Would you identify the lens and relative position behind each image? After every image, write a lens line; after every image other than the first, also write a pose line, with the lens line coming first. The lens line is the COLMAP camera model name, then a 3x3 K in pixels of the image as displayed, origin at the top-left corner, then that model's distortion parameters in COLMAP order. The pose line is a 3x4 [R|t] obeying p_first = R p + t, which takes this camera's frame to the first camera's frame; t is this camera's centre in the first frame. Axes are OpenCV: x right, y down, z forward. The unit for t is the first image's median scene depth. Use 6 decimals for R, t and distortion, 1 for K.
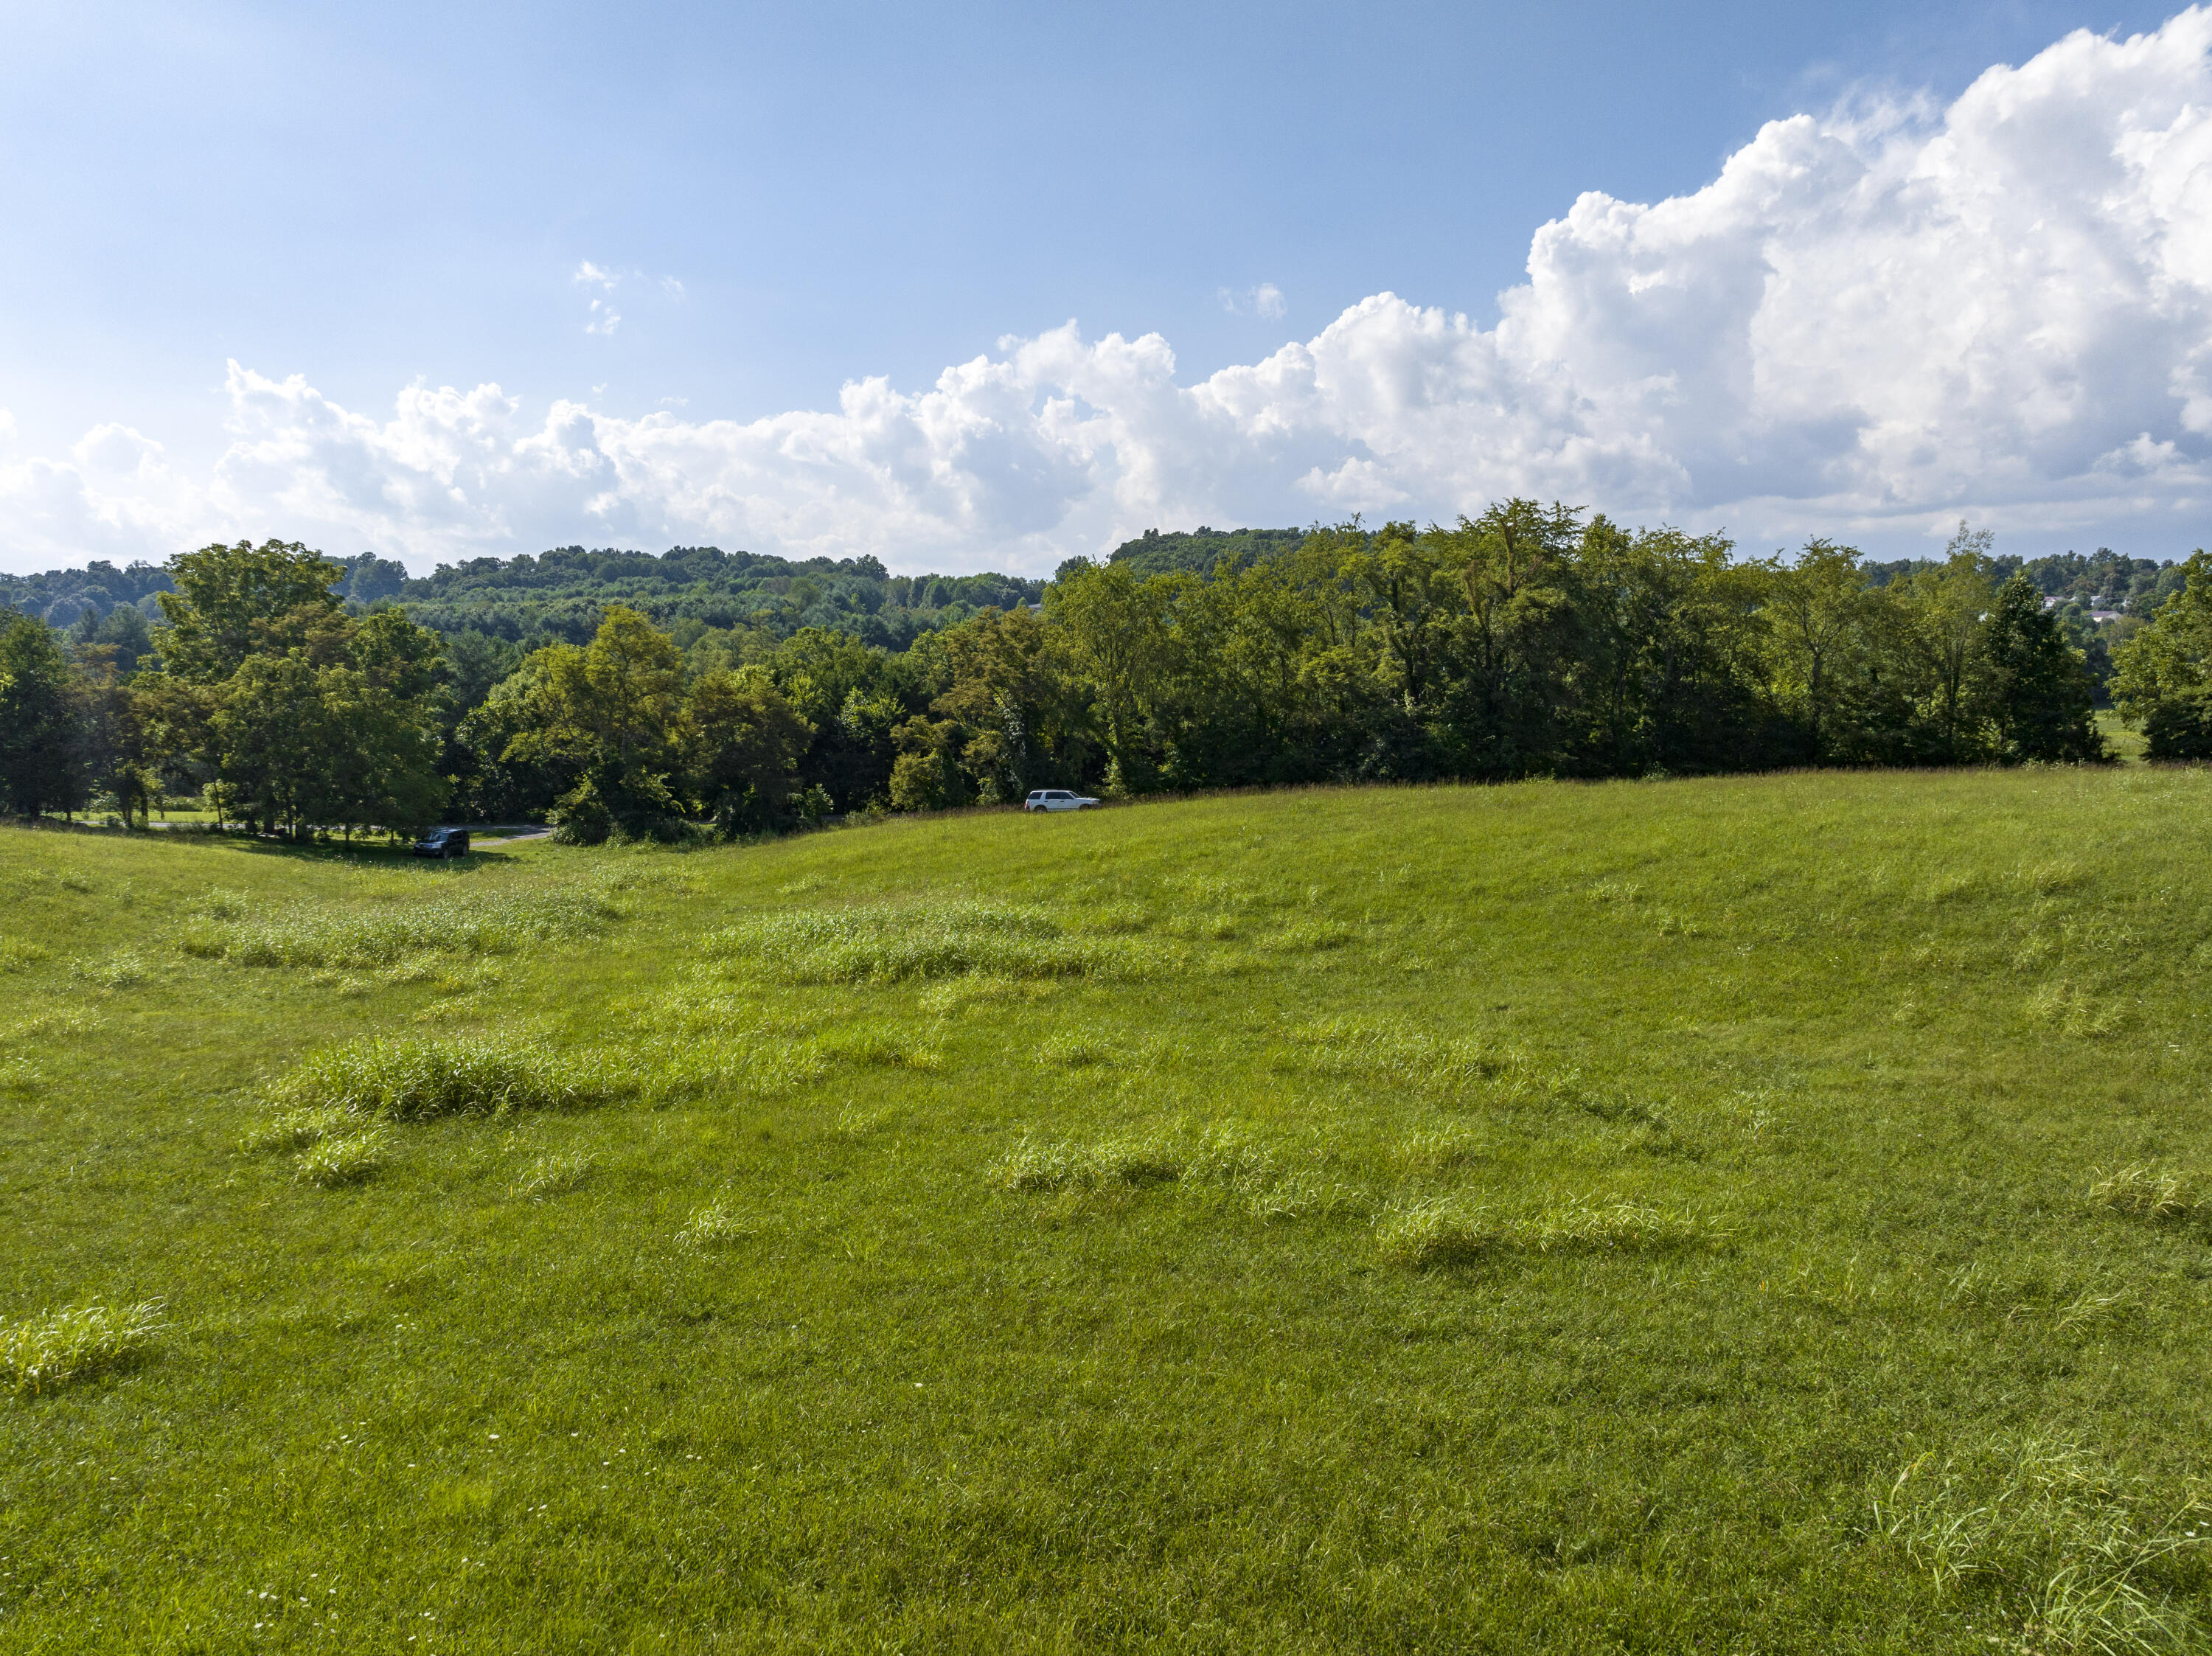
lens RADIAL K [[1546.2, 0, 1110.8], [0, 1546.2, 831.3], [0, 0, 1]] dist [-0.041527, 0.000064]
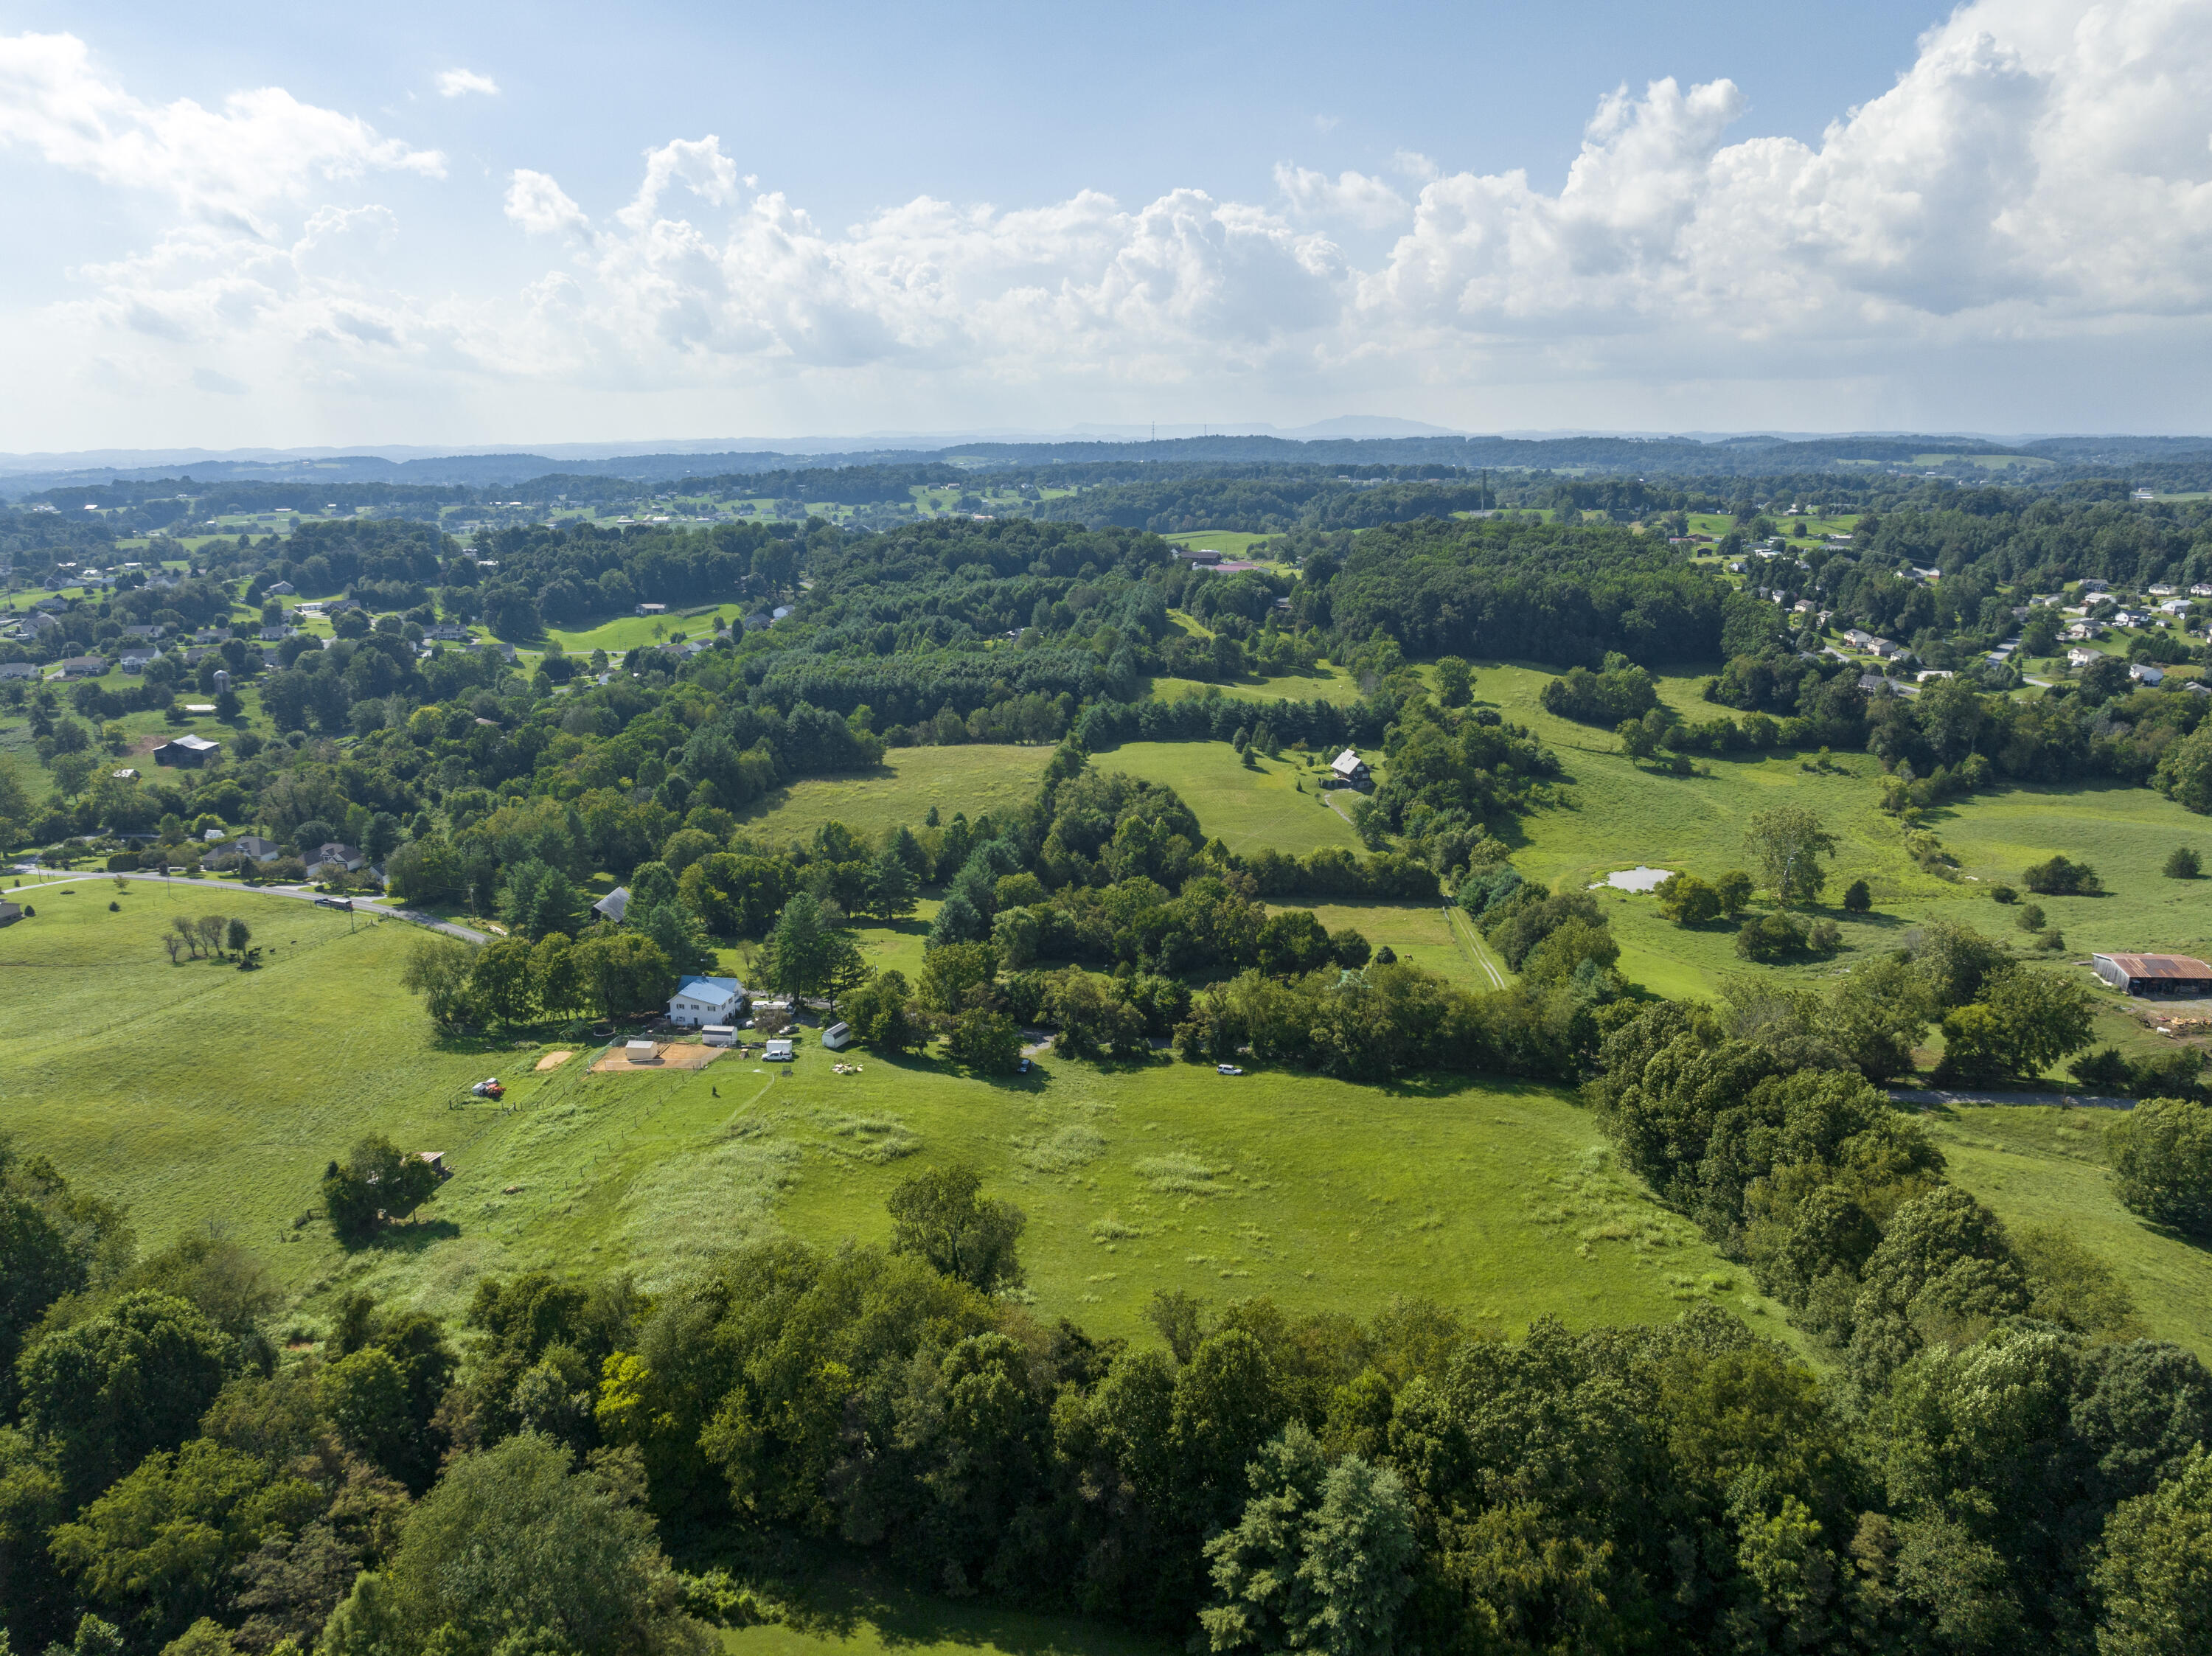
lens RADIAL K [[1544.1, 0, 1106.0], [0, 1544.1, 828.0], [0, 0, 1]] dist [-0.033484, -0.003483]
pose [[0.984288, 0.042633, -0.171347, 0.212877], [-0.021165, 0.991904, 0.125217, -0.804555], [0.175298, -0.119623, 0.977221, -1.796592]]
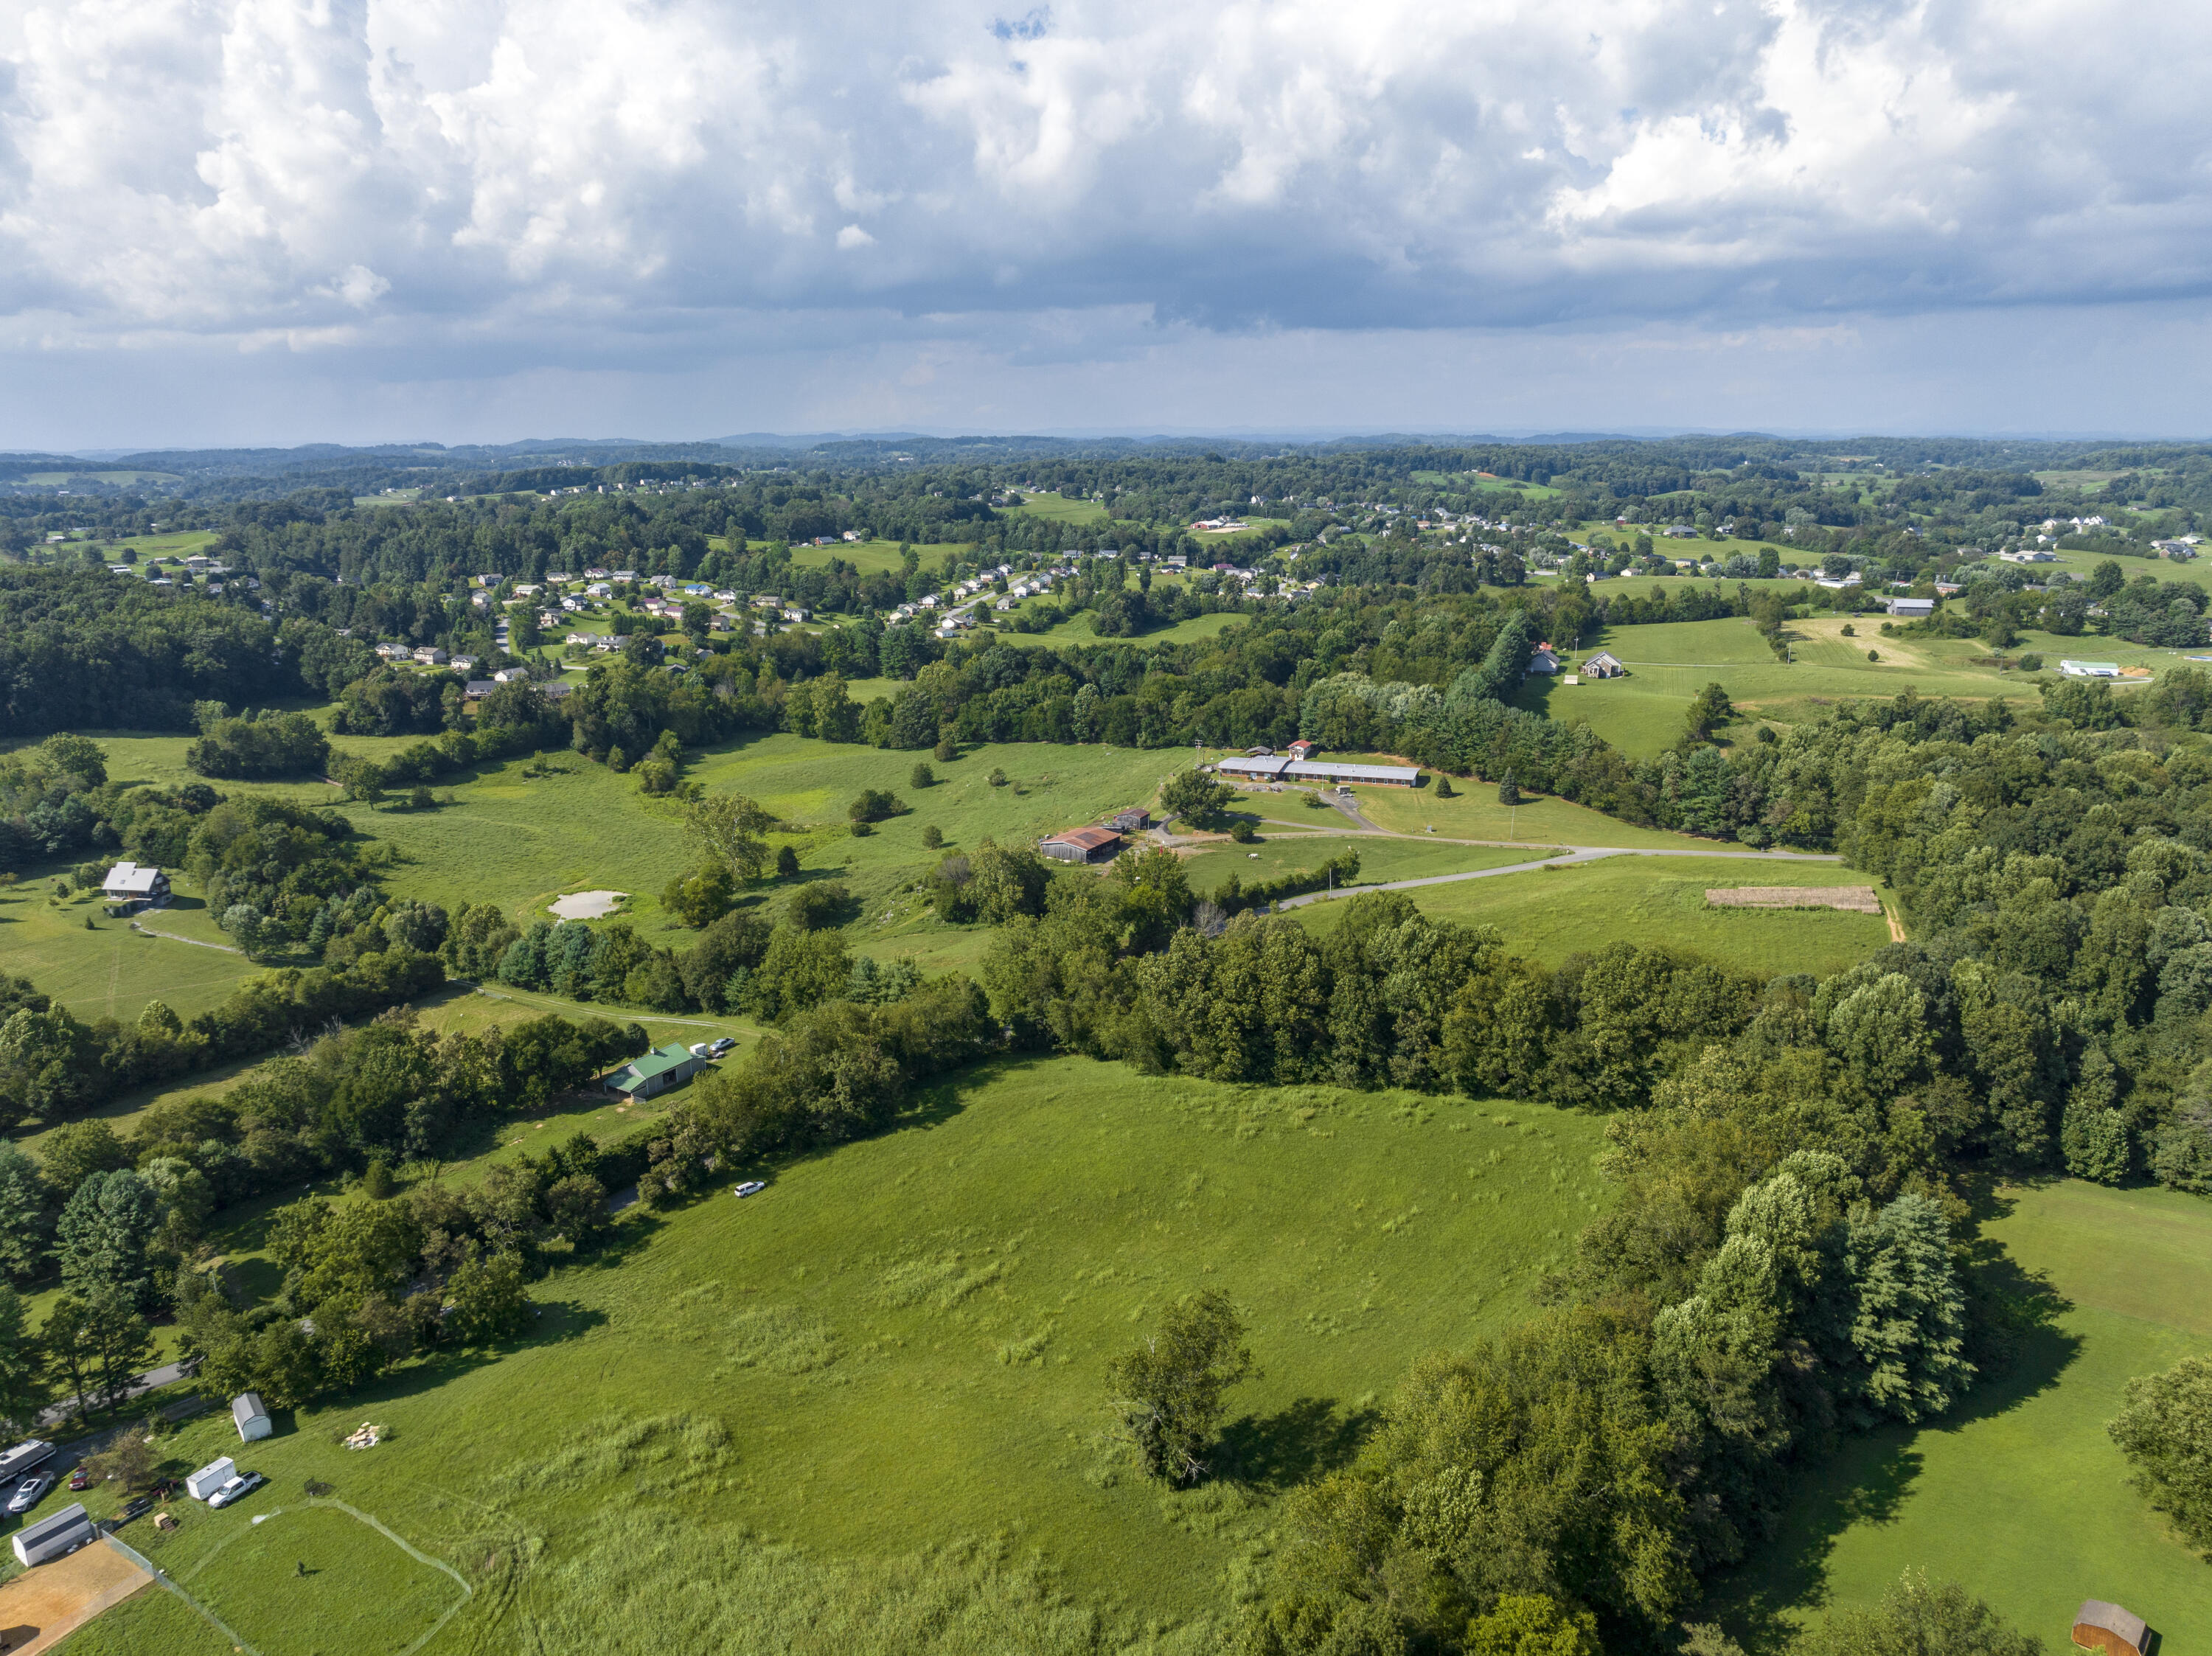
lens RADIAL K [[1544.1, 0, 1106.0], [0, 1544.1, 828.0], [0, 0, 1]] dist [-0.033484, -0.003483]
pose [[0.589301, -0.200223, 0.782710, -1.457007], [0.108280, 0.979637, 0.169075, -0.909256], [-0.800625, -0.014884, 0.598981, -0.919897]]
